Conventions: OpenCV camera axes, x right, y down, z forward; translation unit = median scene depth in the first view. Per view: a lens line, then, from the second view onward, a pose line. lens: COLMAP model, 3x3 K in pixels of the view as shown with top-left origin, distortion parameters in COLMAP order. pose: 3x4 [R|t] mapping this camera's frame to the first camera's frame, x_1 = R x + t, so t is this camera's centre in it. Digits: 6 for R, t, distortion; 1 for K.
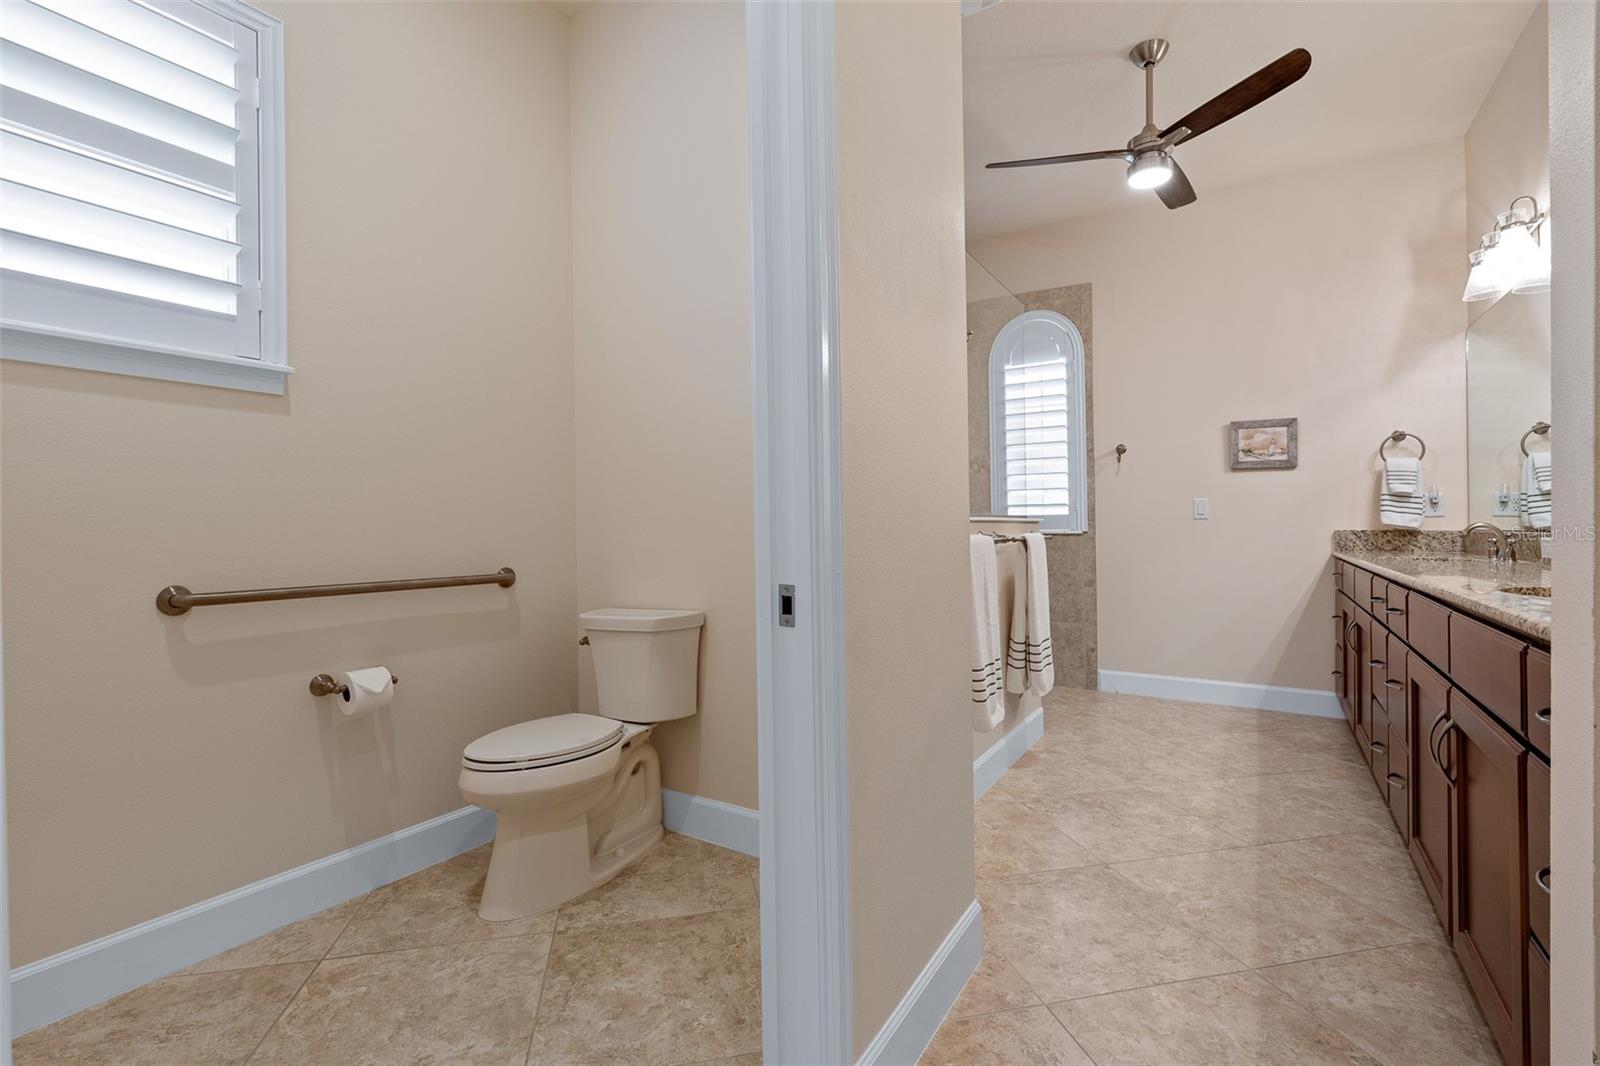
lens RADIAL K [[720.6, 0, 797.6], [0, 720.6, 522.1], [0, 0, 1]] dist [-0.004364, 0.000957]
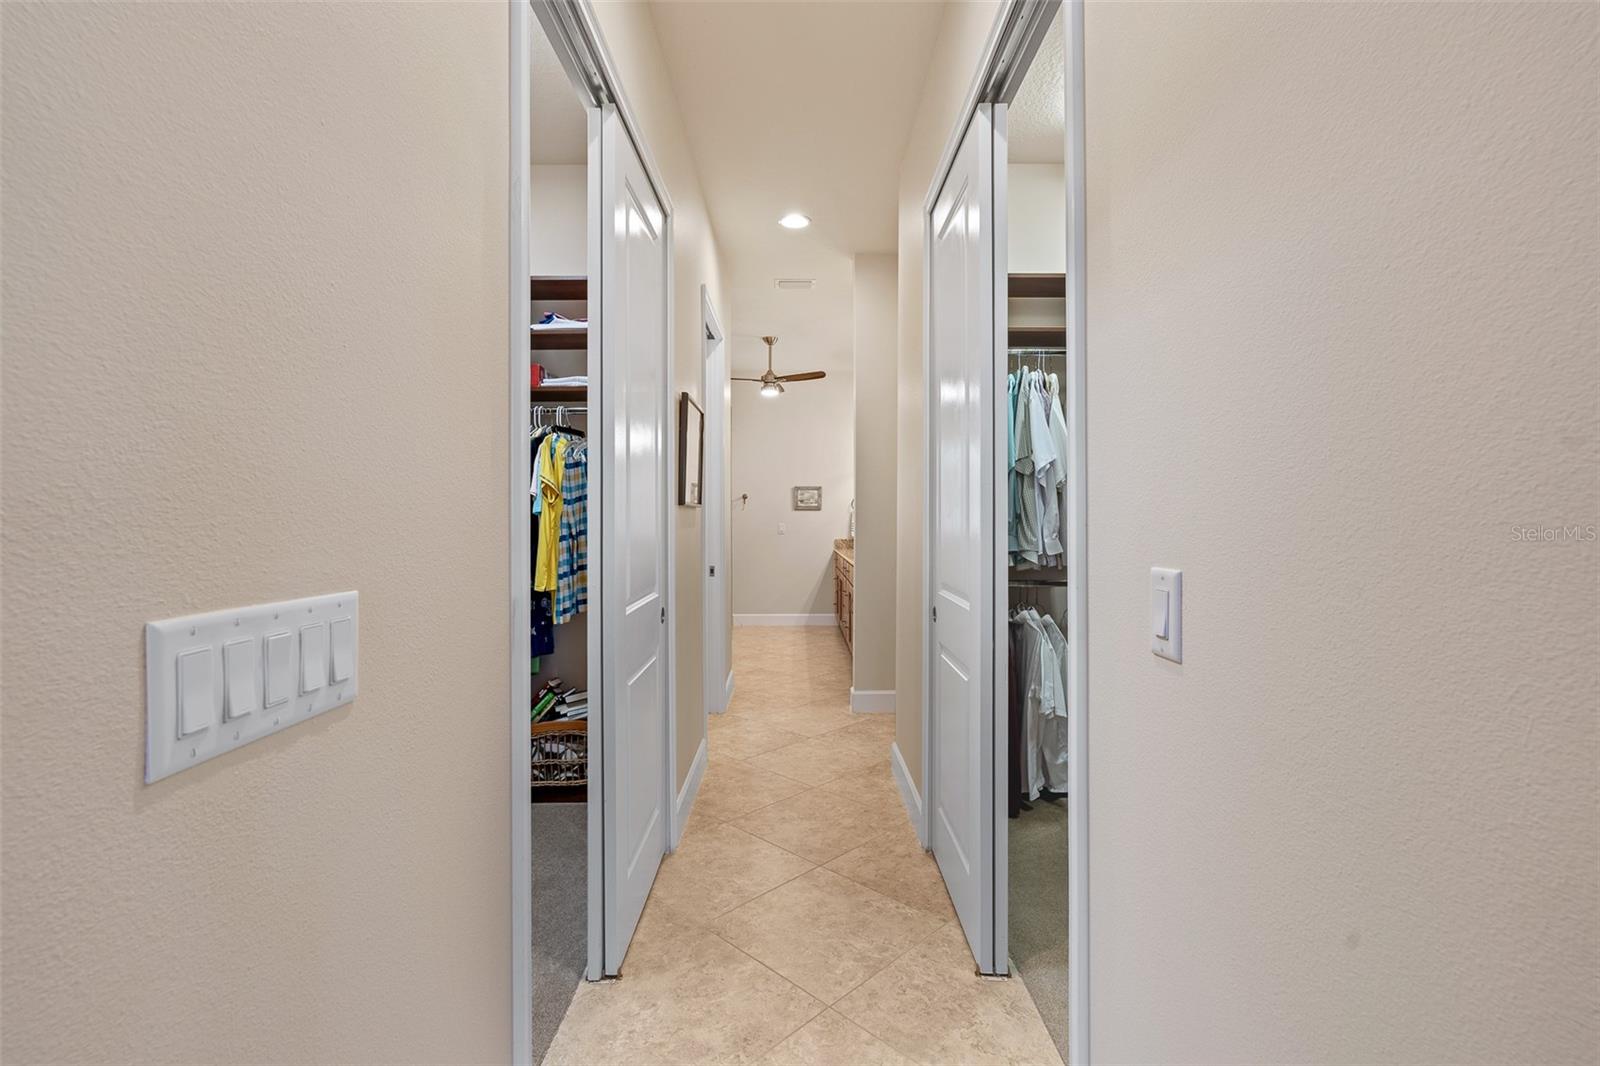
lens RADIAL K [[720.6, 0, 797.6], [0, 720.6, 522.1], [0, 0, 1]] dist [-0.004364, 0.000957]
pose [[0.841610, 0.002991, 0.540077, -0.549027], [-0.007818, 0.999947, 0.006645, -0.057310], [-0.540029, -0.009815, 0.841589, -0.805418]]
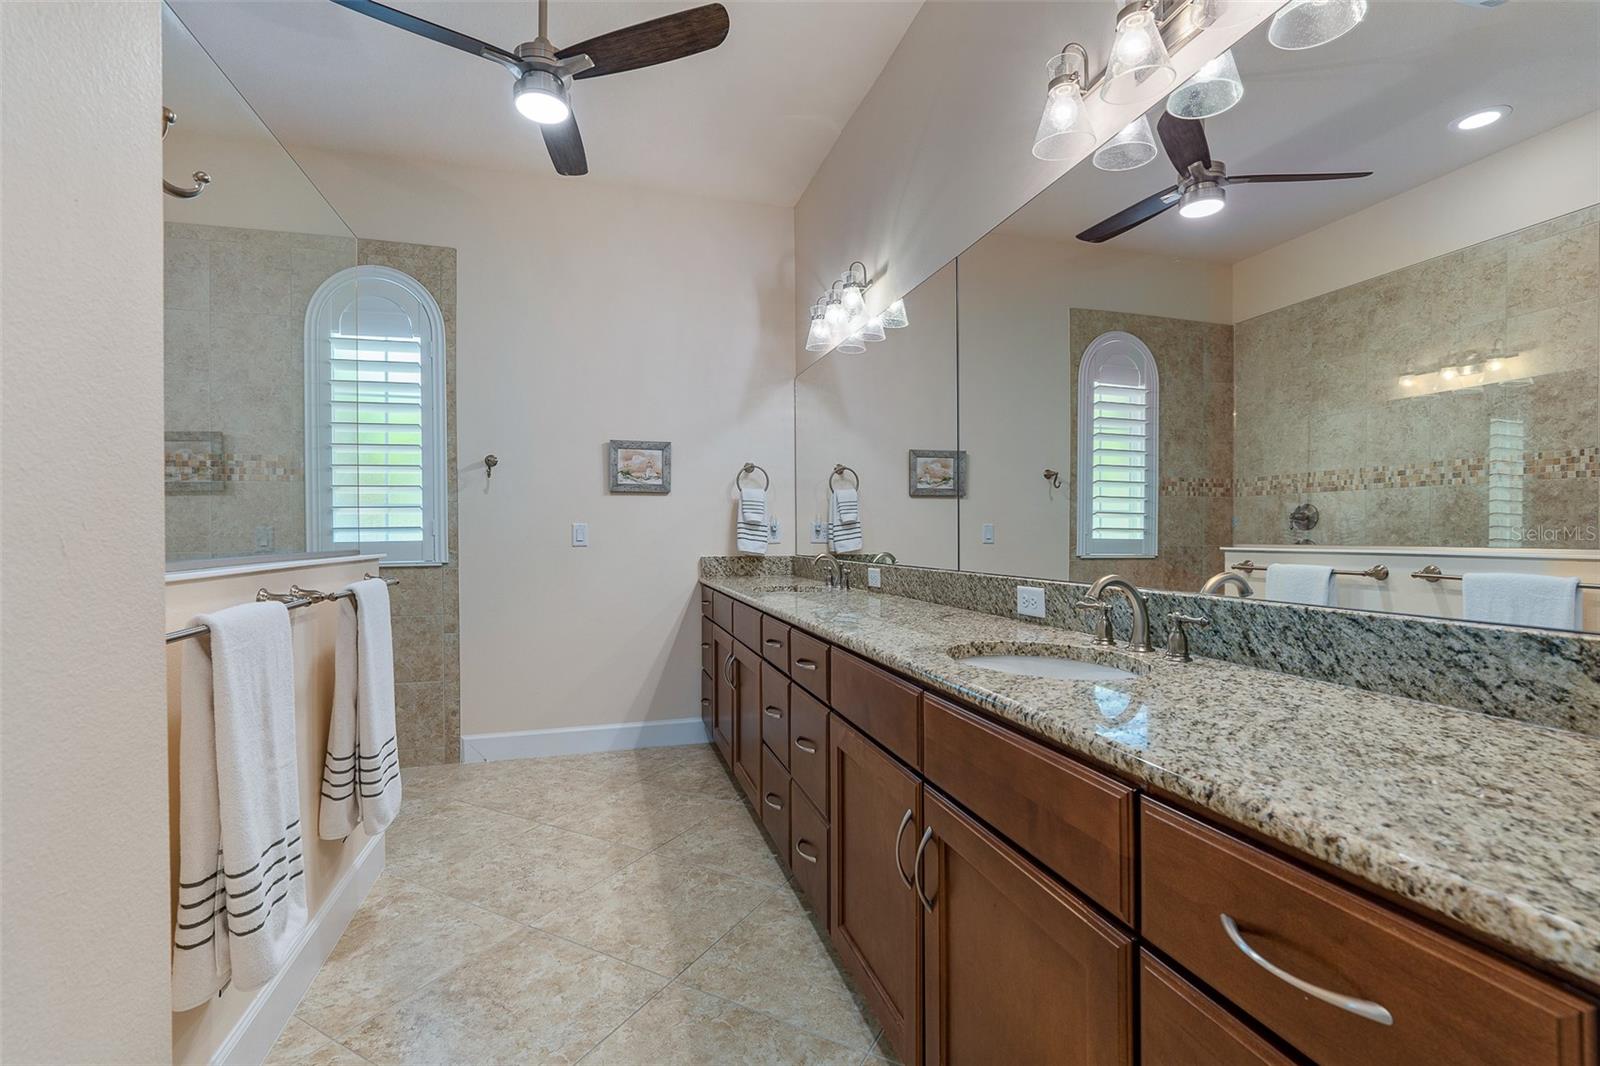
lens RADIAL K [[733.9, 0, 804.5], [0, 733.9, 524.2], [0, 0, 1]] dist [-0.008617, 0.001895]
pose [[0.664329, 0.009220, 0.747384, 0.077465], [0.000311, 0.999920, -0.012611, -0.022667], [-0.747441, 0.008610, 0.664273, 0.218560]]
